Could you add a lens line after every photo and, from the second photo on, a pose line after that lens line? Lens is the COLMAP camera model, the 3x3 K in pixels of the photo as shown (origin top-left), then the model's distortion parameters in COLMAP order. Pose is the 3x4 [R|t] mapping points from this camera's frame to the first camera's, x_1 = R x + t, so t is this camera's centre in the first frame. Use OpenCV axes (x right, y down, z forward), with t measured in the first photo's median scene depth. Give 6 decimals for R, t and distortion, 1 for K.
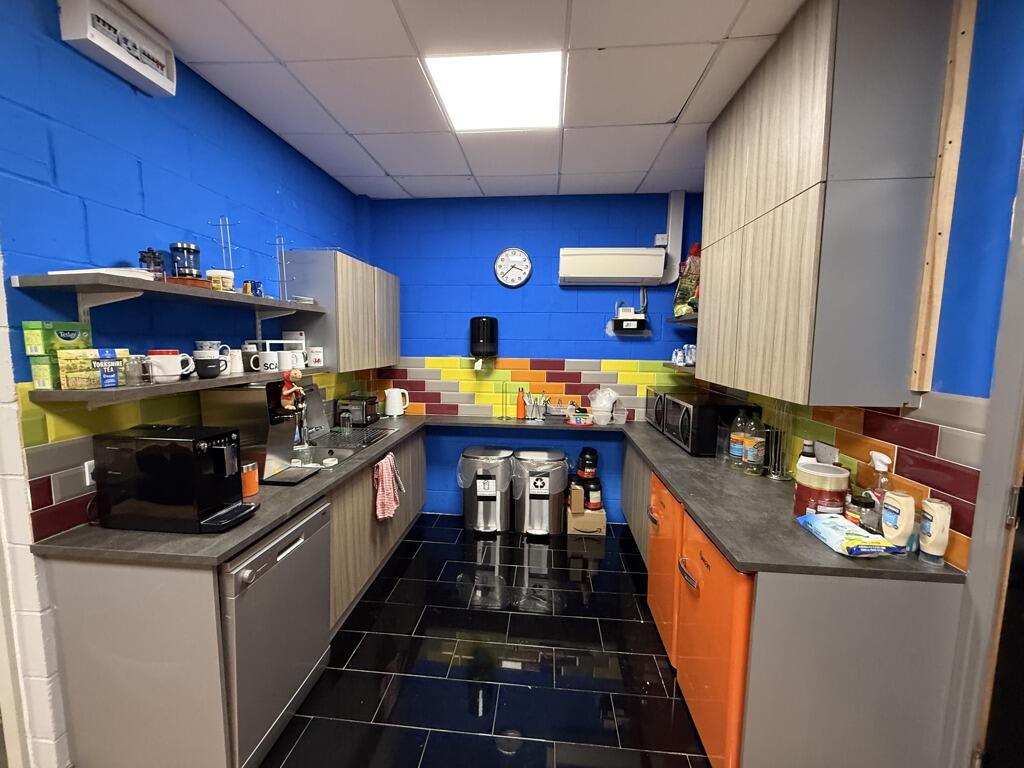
lens RADIAL K [[407.1, 0, 510.6], [0, 407.1, 385.5], [0, 0, 1]] dist [-0.001224, -0.000162]
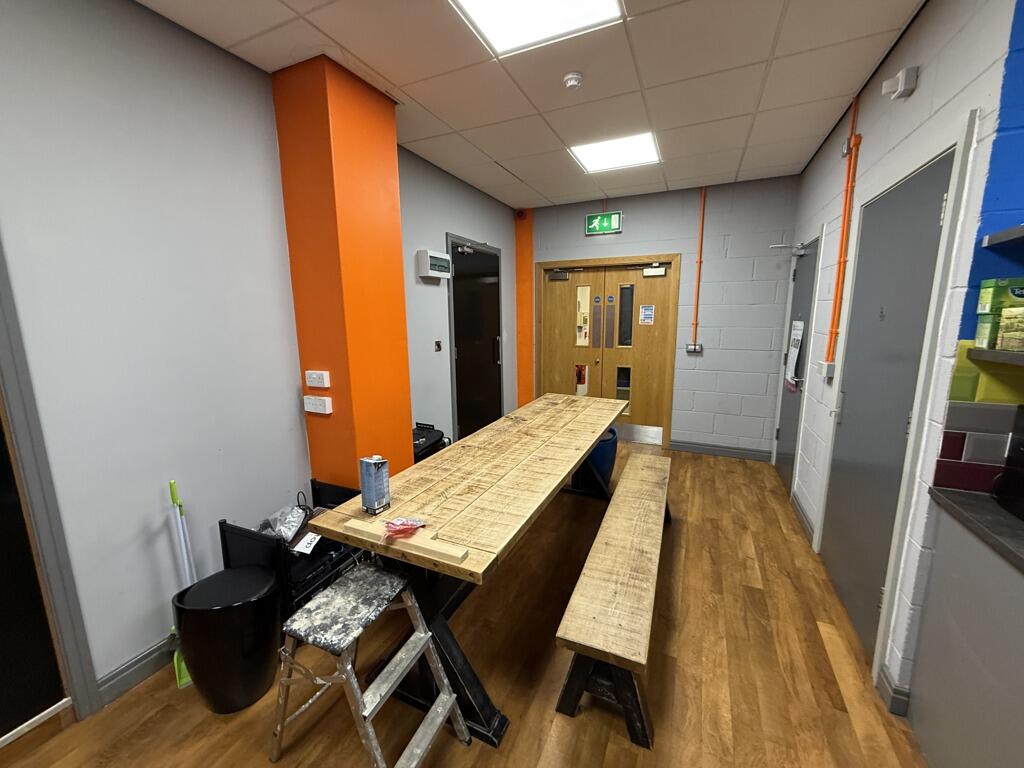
lens RADIAL K [[407.1, 0, 511.5], [0, 407.1, 382.9], [0, 0, 1]] dist [-0.001224, -0.000162]
pose [[-0.331680, 0.154477, -0.930659, 0.188113], [-0.088422, 0.977069, 0.193693, 0.001791], [0.939239, 0.146534, -0.310415, 0.232300]]
